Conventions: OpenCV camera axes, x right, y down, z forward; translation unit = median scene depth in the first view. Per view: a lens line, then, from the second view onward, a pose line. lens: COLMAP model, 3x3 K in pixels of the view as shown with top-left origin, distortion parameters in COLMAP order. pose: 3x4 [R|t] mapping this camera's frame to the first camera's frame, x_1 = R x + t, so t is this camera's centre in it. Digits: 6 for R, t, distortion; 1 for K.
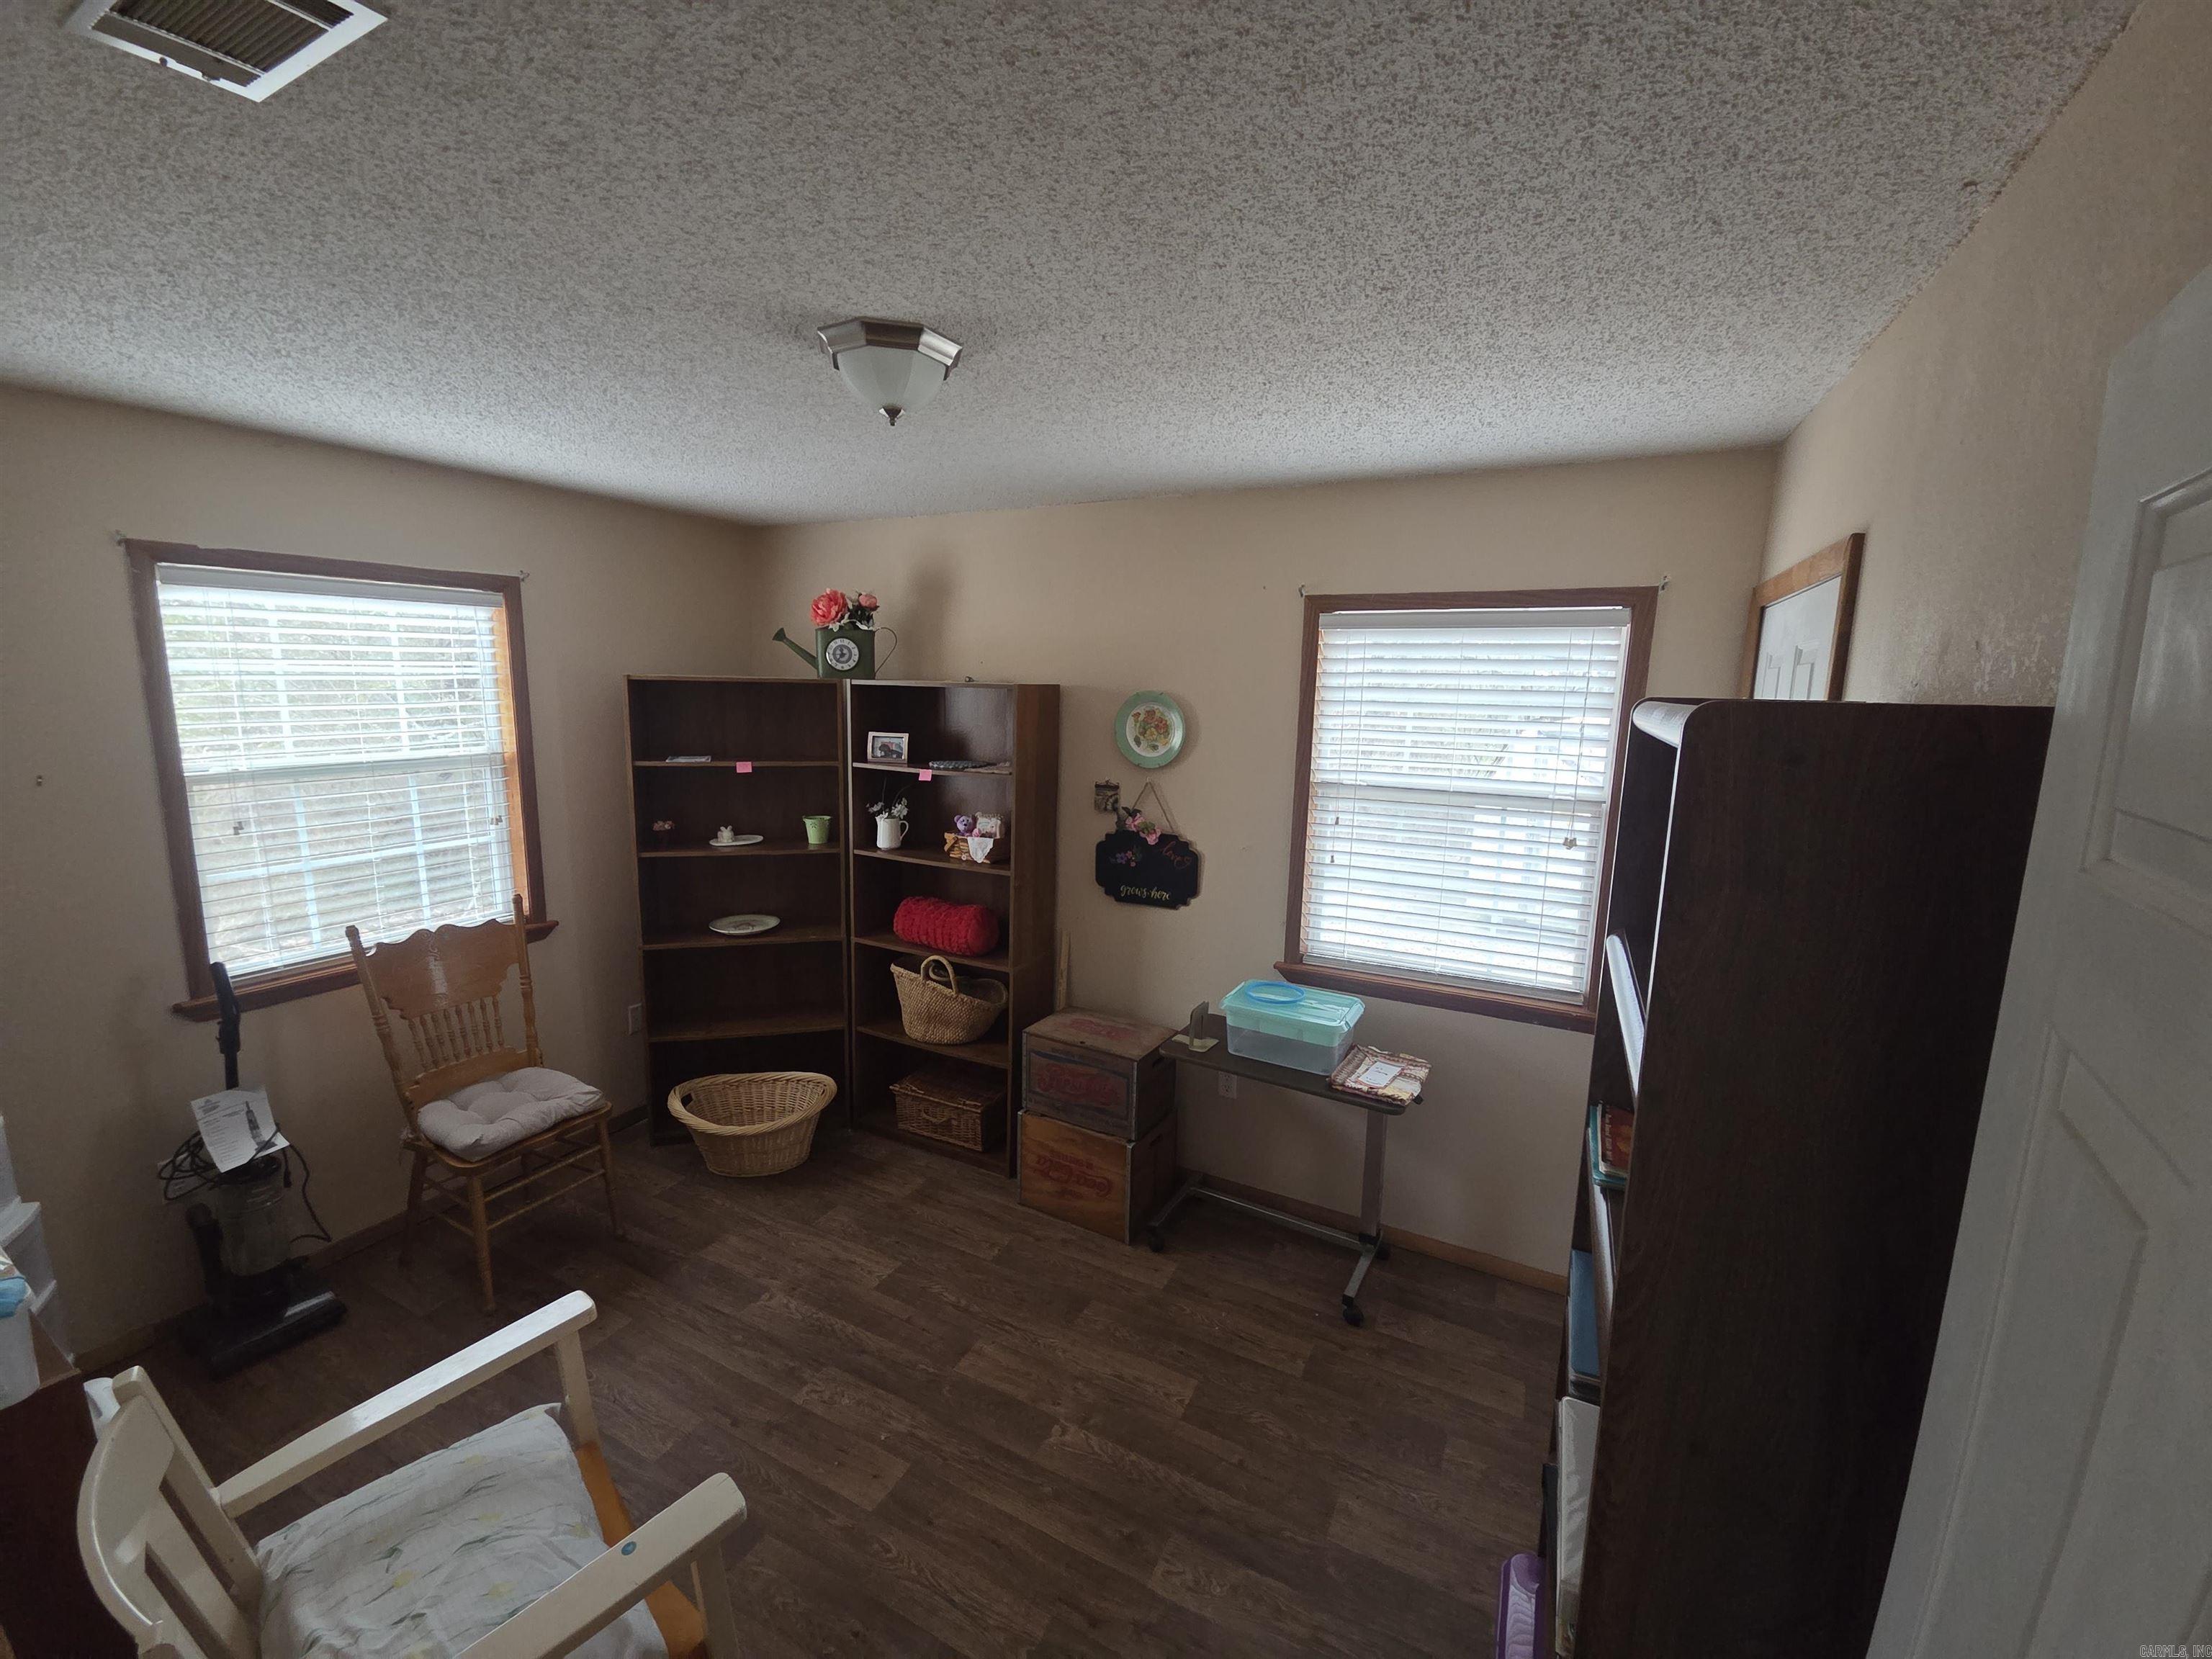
lens RADIAL K [[928.3, 0, 1106.0], [0, 928.3, 829.5], [0, 0, 1]] dist [-0.001352, -0.000151]
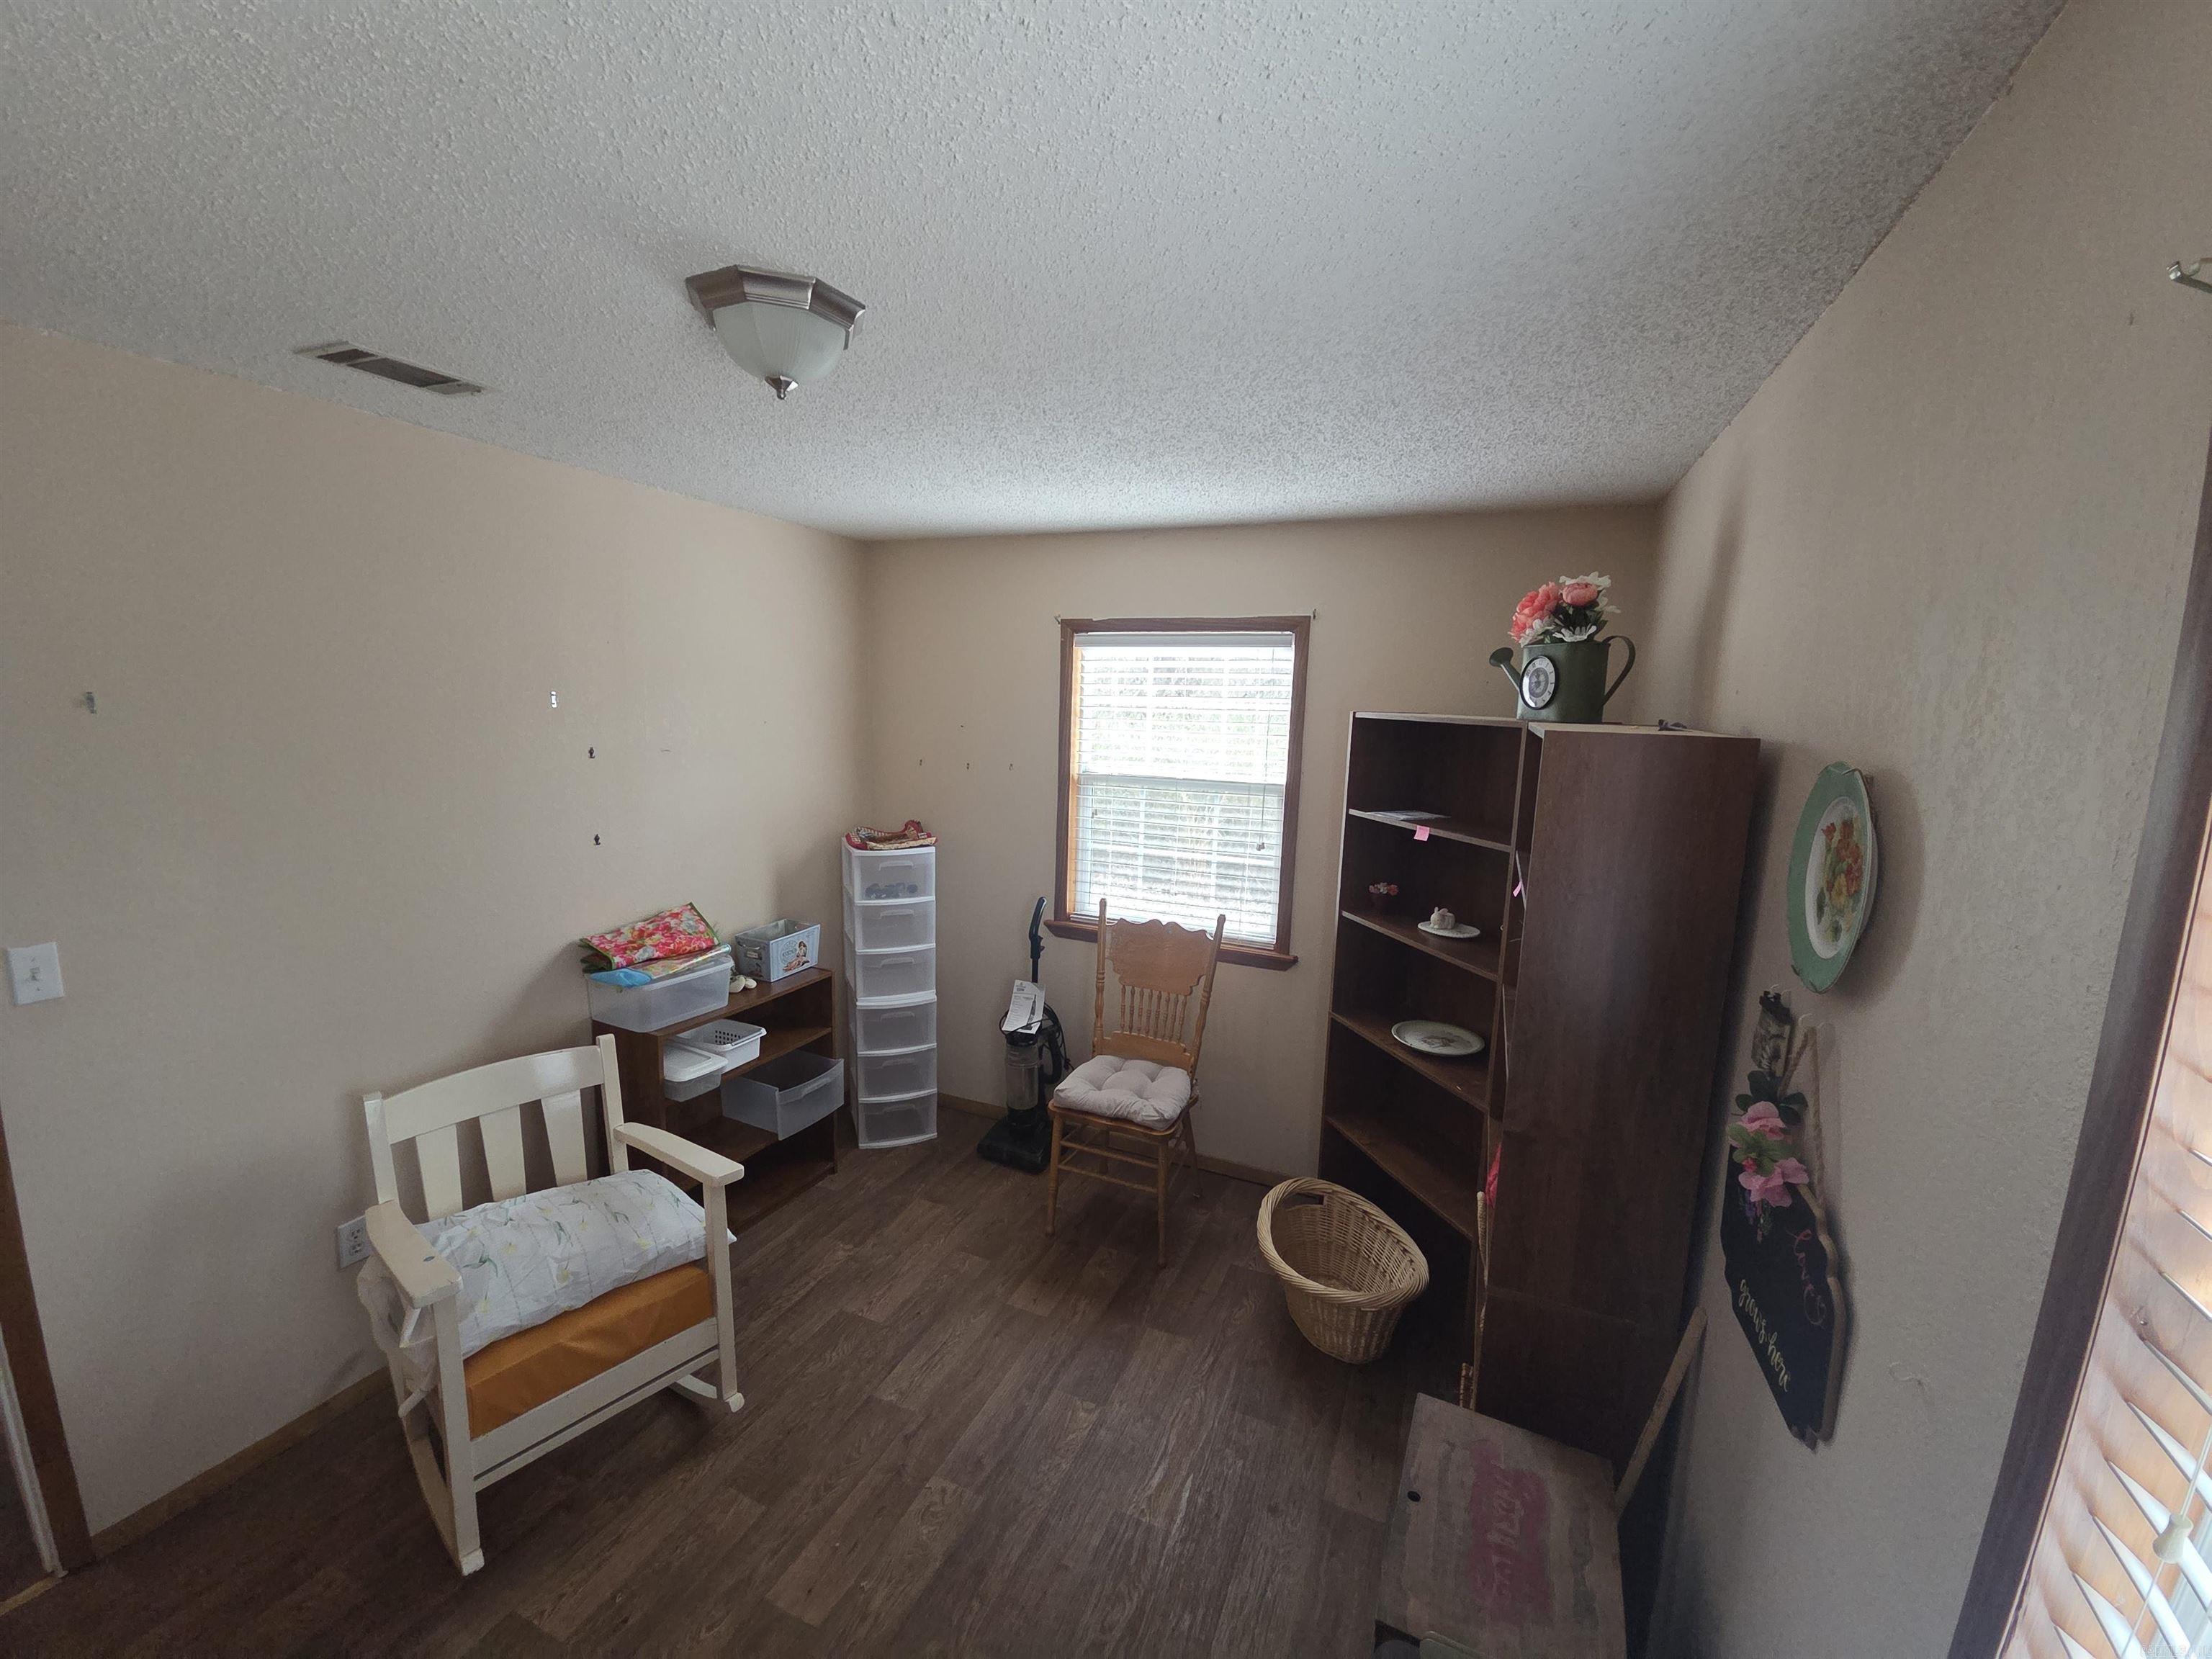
lens RADIAL K [[928.3, 0, 1106.0], [0, 928.3, 829.5], [0, 0, 1]] dist [-0.001352, -0.000151]
pose [[0.047845, 0.128139, -0.990602, 0.419844], [-0.190684, 0.974670, 0.116868, -0.129603], [0.980485, 0.183300, 0.071067, 0.807525]]
